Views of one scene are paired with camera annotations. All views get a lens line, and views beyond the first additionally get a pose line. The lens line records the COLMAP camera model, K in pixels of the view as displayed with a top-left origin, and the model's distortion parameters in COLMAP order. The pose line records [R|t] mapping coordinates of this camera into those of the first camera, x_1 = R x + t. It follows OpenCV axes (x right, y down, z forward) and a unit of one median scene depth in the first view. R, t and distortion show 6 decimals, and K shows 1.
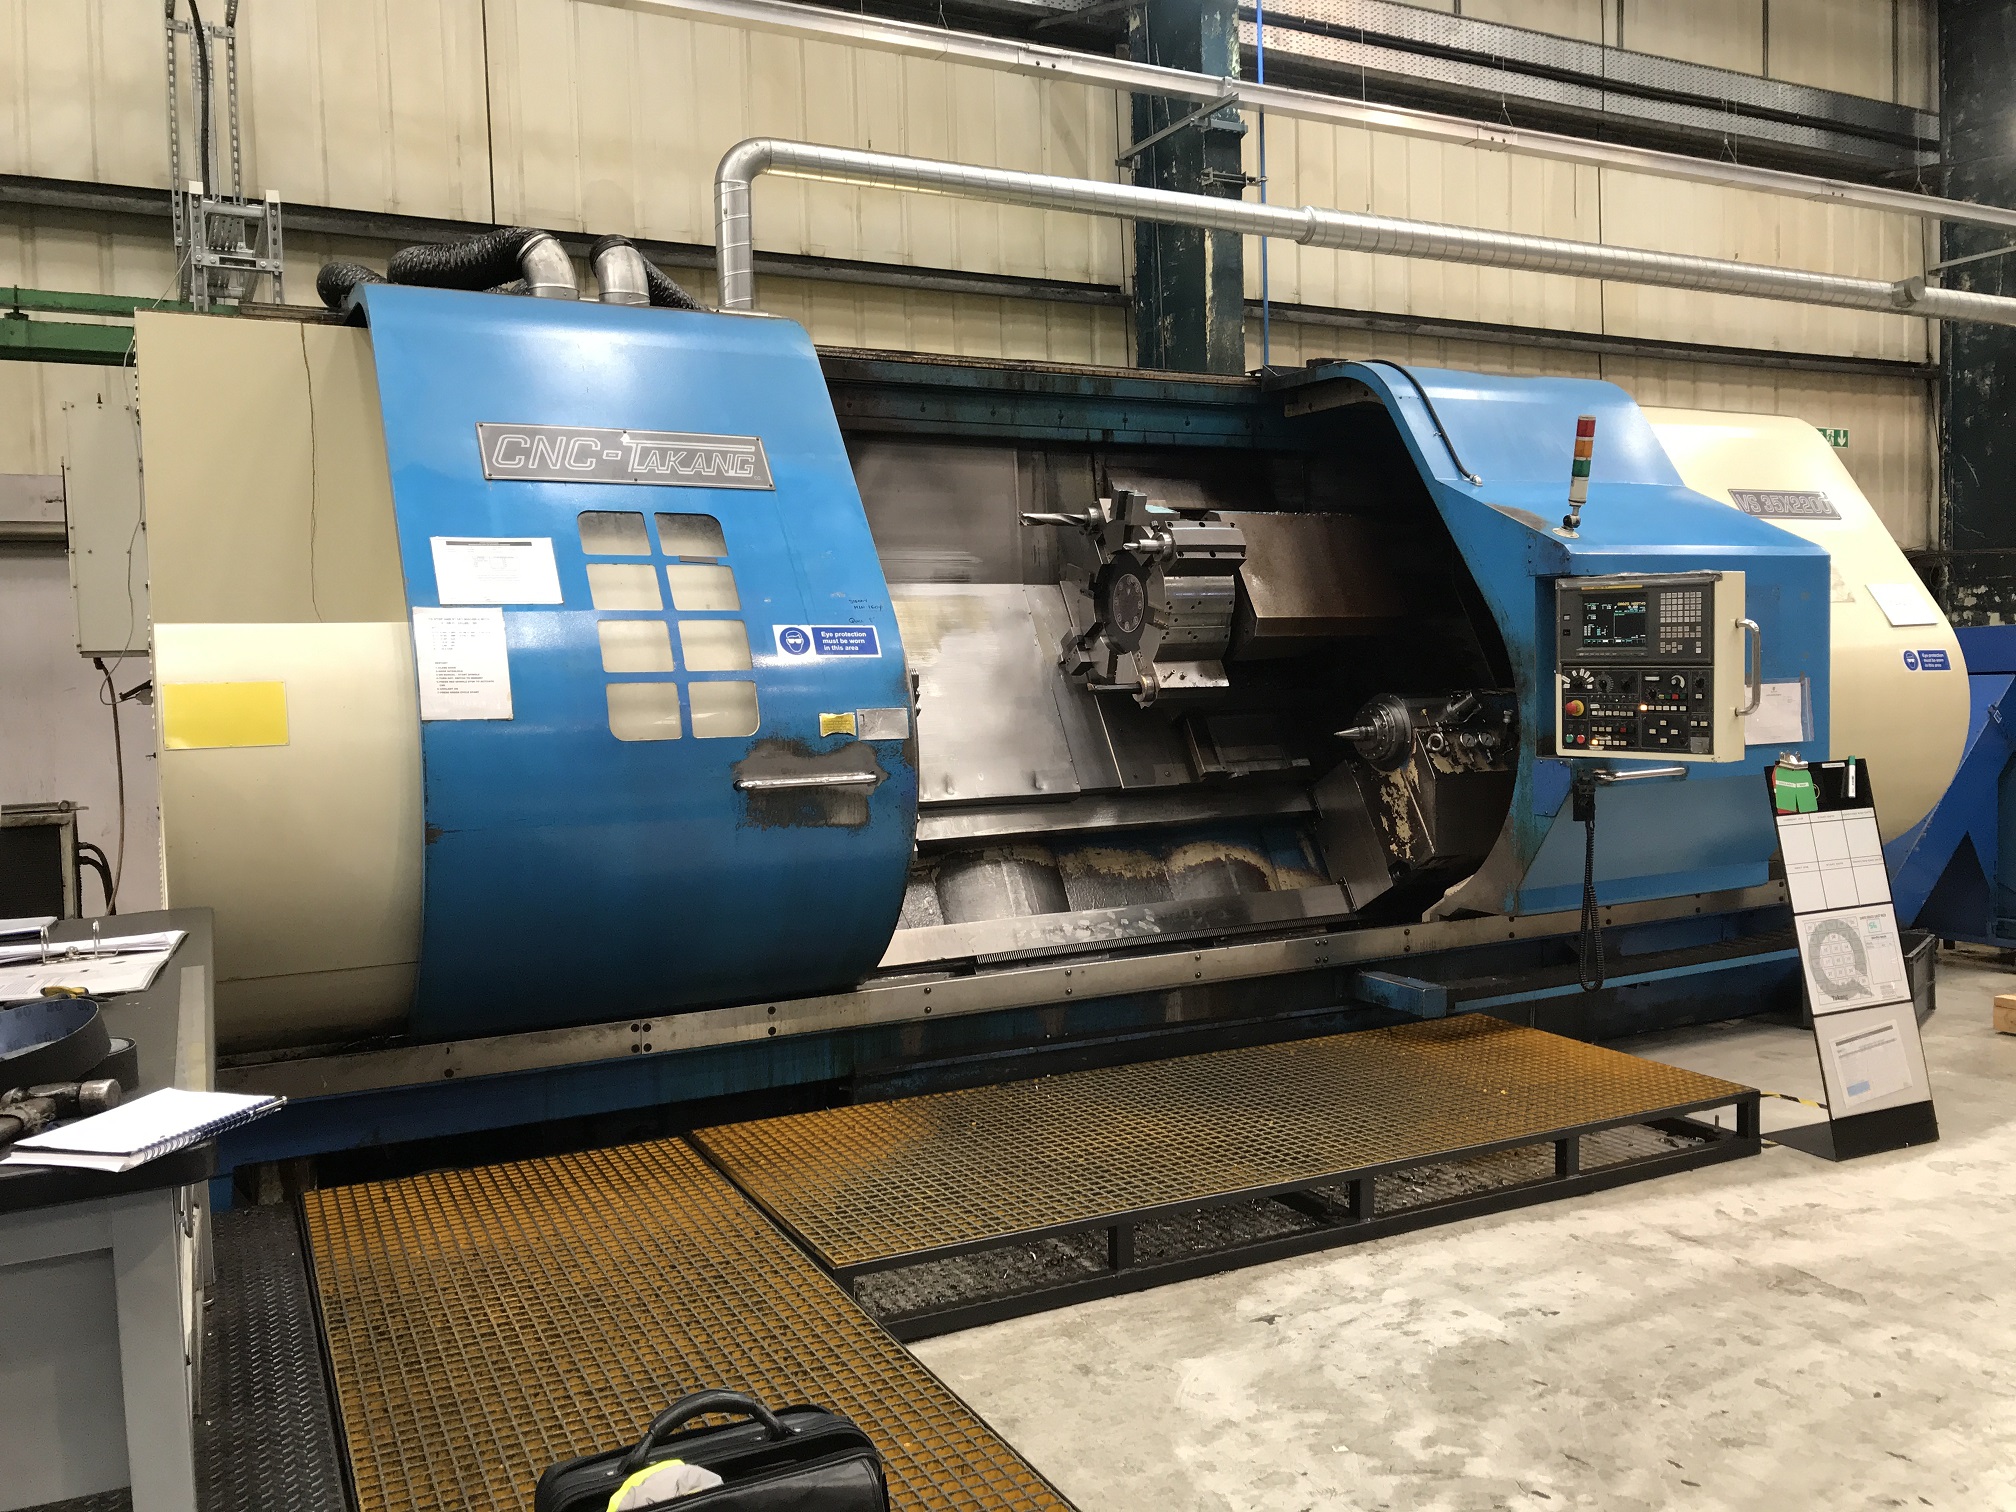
lens RADIAL K [[1662.7, 0, 1022.3], [0, 1662.7, 743.1], [0, 0, 1]] dist [0.025511, -0.014269]
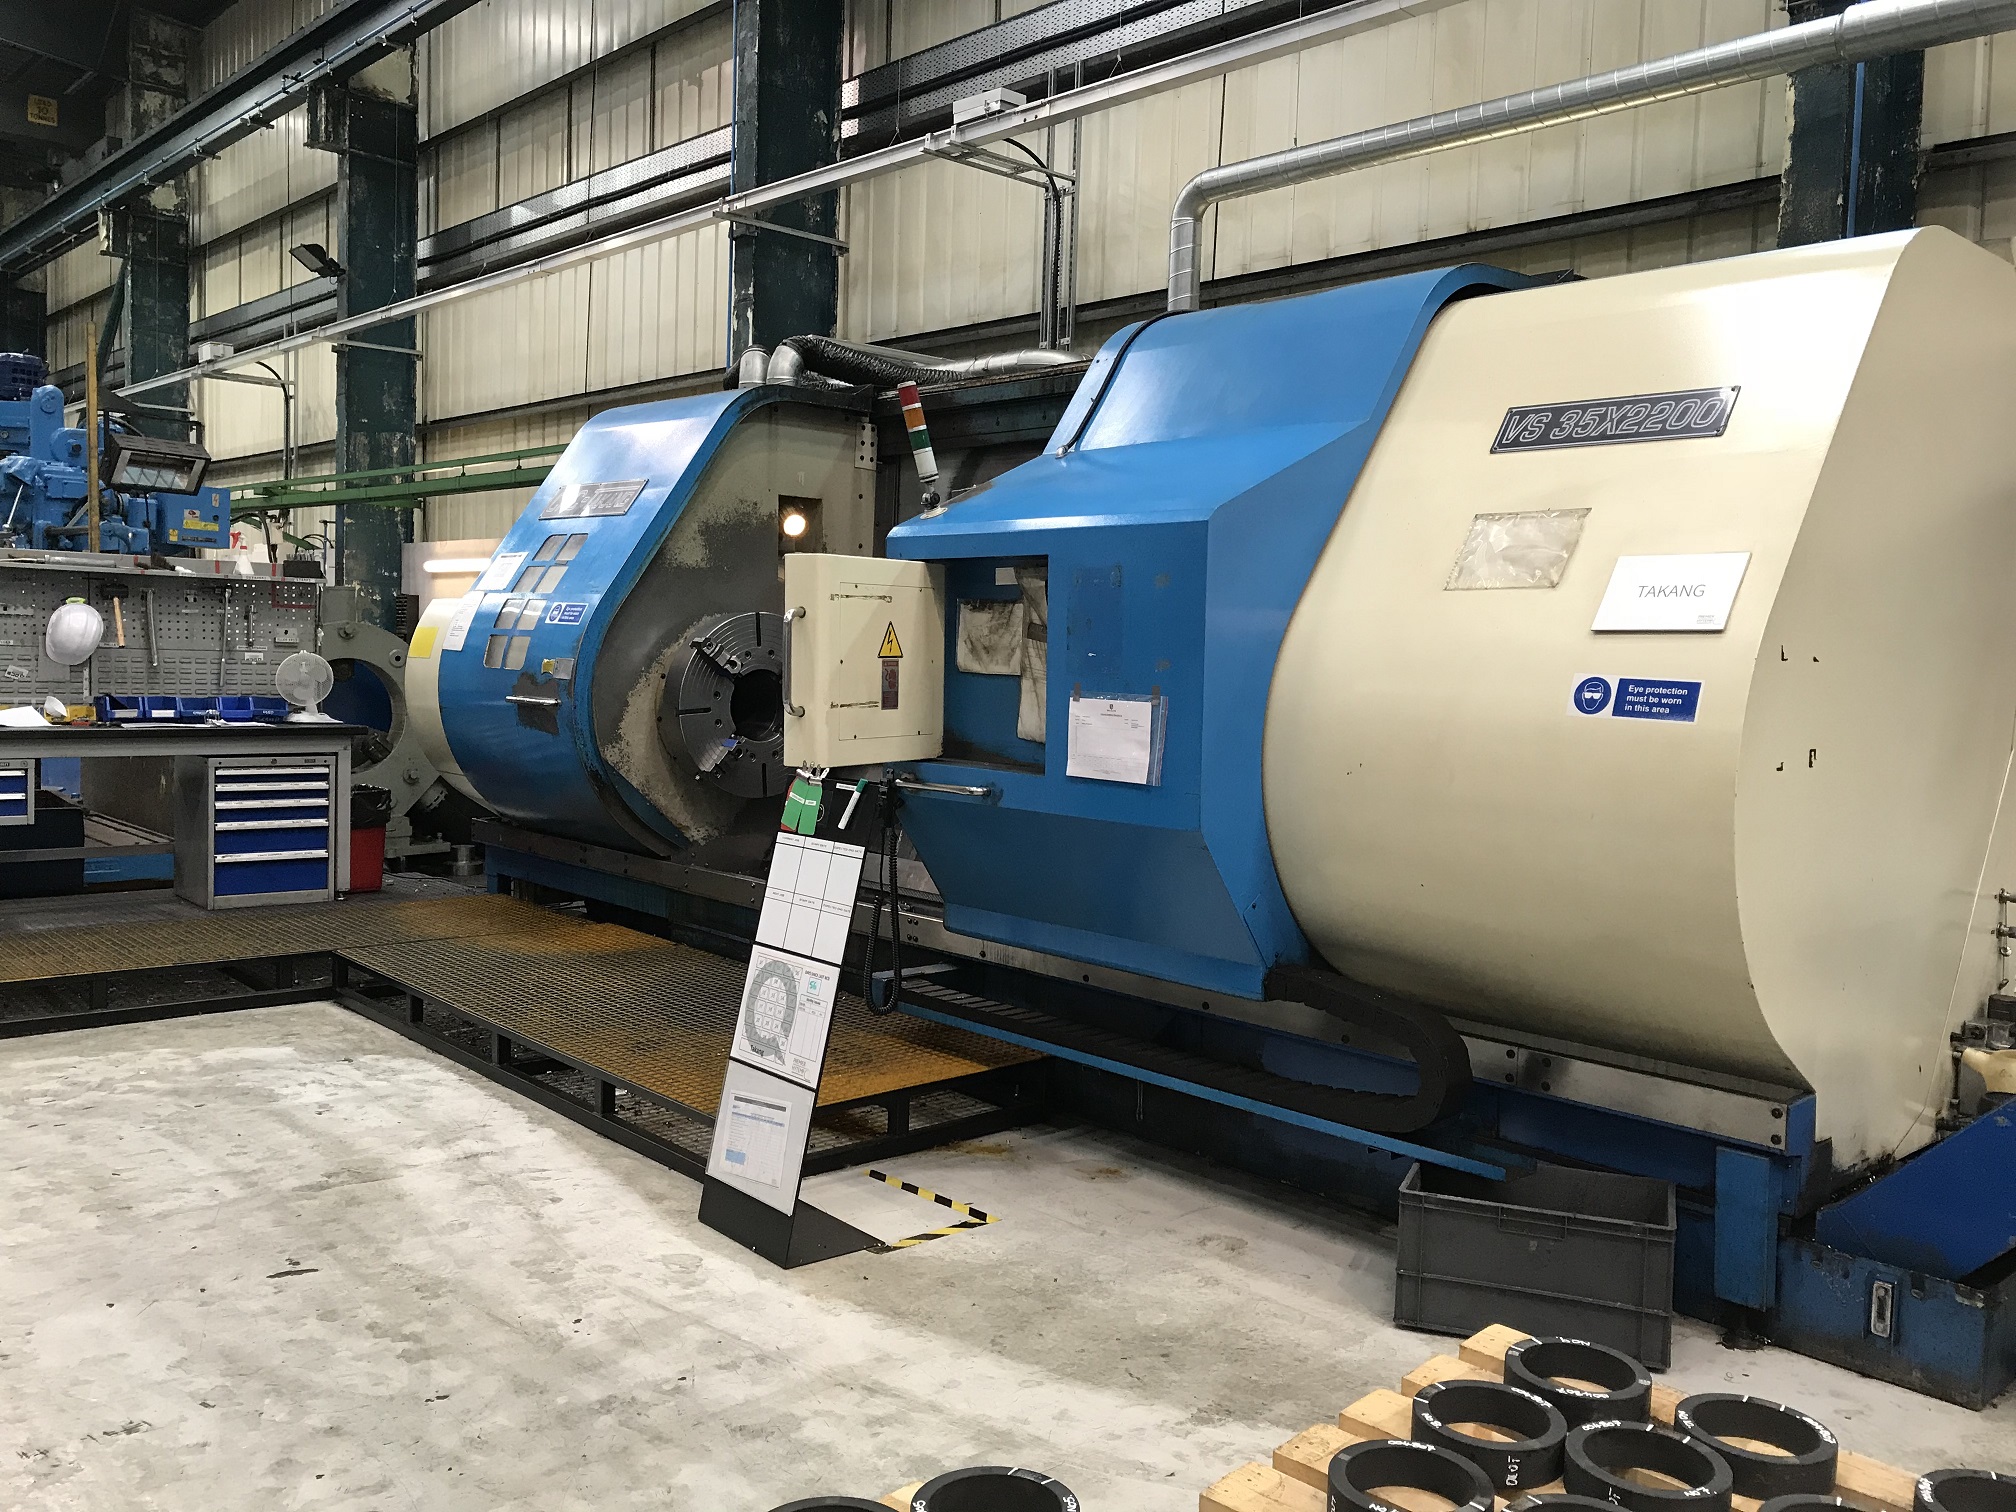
lens RADIAL K [[1662.7, 0, 1014.4], [0, 1662.7, 755.1], [0, 0, 1]] dist [0.025511, -0.014269]
pose [[0.257638, 0.092363, -0.961817, 1.552693], [-0.088159, 0.993516, 0.071792, -0.081076], [0.962211, 0.066296, 0.264110, 1.047834]]
